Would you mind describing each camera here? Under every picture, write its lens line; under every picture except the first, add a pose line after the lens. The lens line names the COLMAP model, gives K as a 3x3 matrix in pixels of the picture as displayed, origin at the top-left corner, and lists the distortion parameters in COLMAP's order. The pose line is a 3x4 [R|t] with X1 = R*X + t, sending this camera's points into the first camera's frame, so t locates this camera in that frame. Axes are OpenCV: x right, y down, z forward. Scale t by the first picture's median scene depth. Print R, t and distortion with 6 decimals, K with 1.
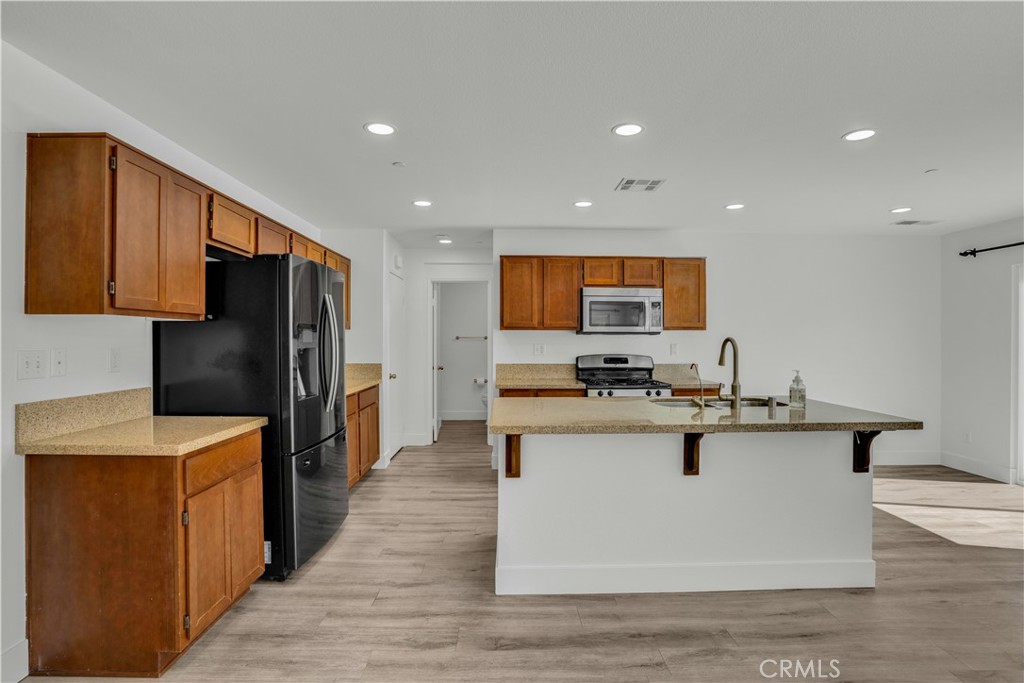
lens RADIAL K [[502.5, 0, 512.0], [0, 502.5, 341.5], [0, 0, 1]] dist [-0.074941, 0.031636]
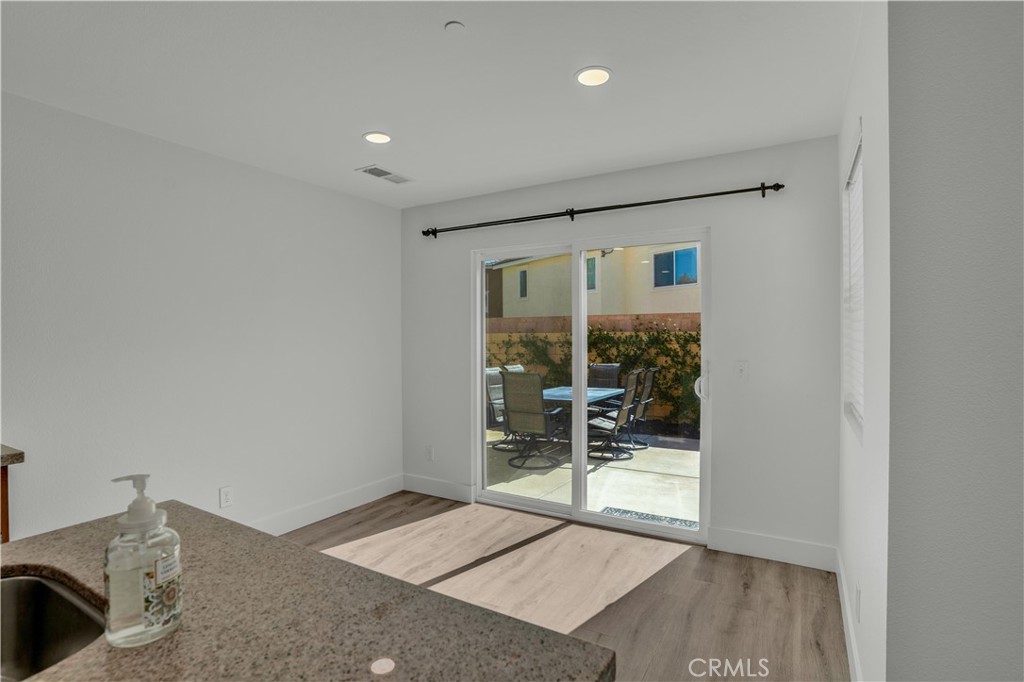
lens RADIAL K [[506.4, 0, 512.0], [0, 506.4, 341.0], [0, 0, 1]] dist [-0.072330, 0.029979]
pose [[0.517823, -0.009761, 0.855432, 0.481380], [0.007302, 0.999949, 0.006990, -0.003839], [-0.855457, 0.002627, 0.517868, 0.744497]]
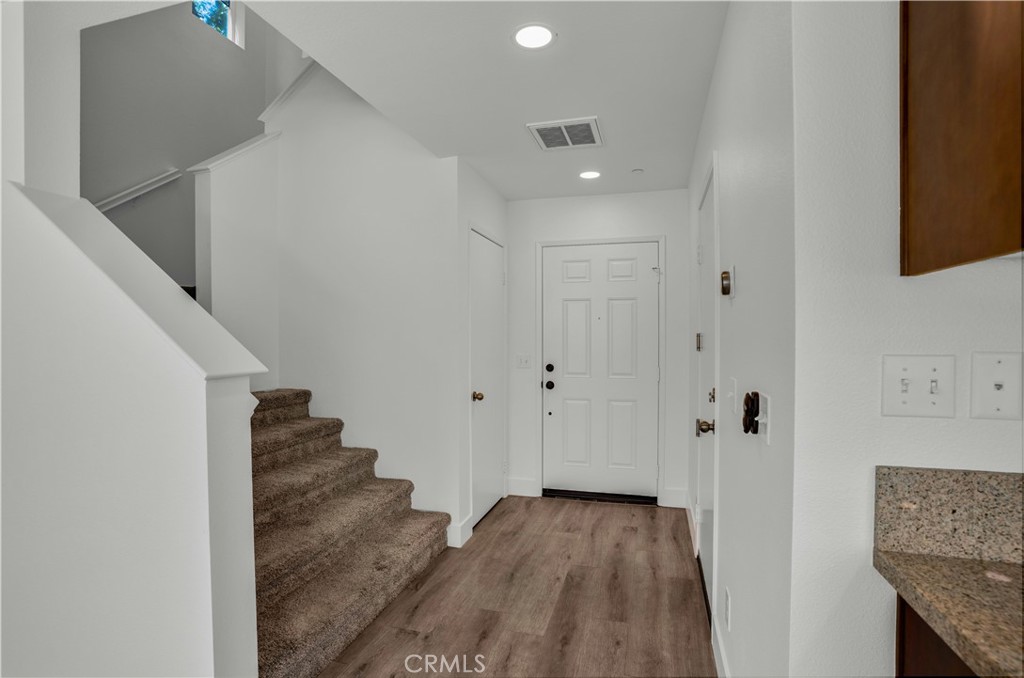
lens RADIAL K [[506.4, 0, 512.0], [0, 506.4, 339.0], [0, 0, 1]] dist [-0.072330, 0.029979]
pose [[-0.278549, 0.004304, -0.960412, -0.299869], [-0.002914, 0.999982, 0.005326, 0.001513], [0.960418, 0.004282, -0.278532, 0.511475]]
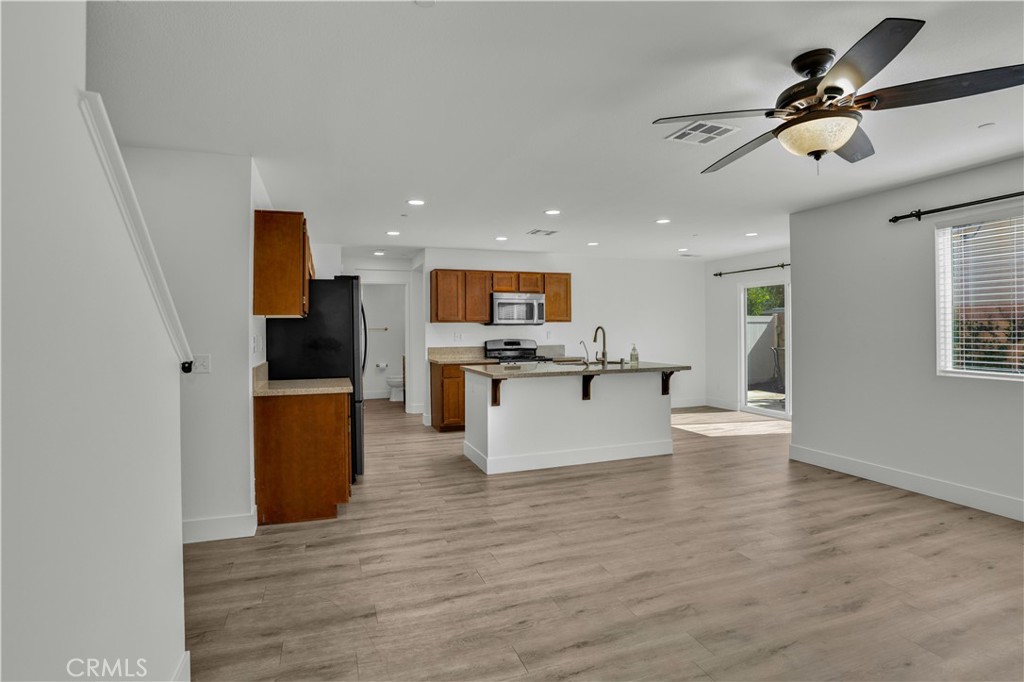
lens RADIAL K [[503.0, 0, 508.7], [0, 503.0, 325.5], [0, 0, 1]] dist [-0.070786, 0.000019]
pose [[0.945841, -0.005906, 0.324578, -0.481052], [0.010687, 0.999859, -0.012952, 0.008957], [-0.324456, 0.015719, 0.945770, -0.636466]]
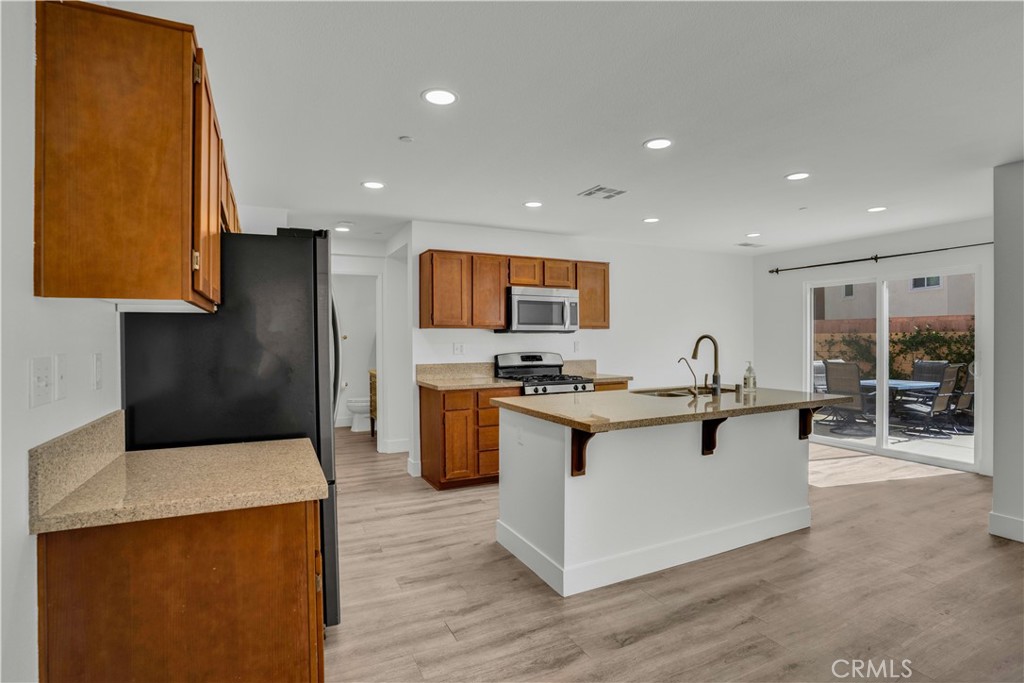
lens RADIAL K [[502.5, 0, 512.0], [0, 502.5, 341.5], [0, 0, 1]] dist [-0.074941, 0.031636]
pose [[0.904412, -0.007745, 0.426590, -0.488617], [0.007155, 0.999970, 0.002984, 0.000750], [-0.426600, 0.000353, 0.904440, 0.141738]]
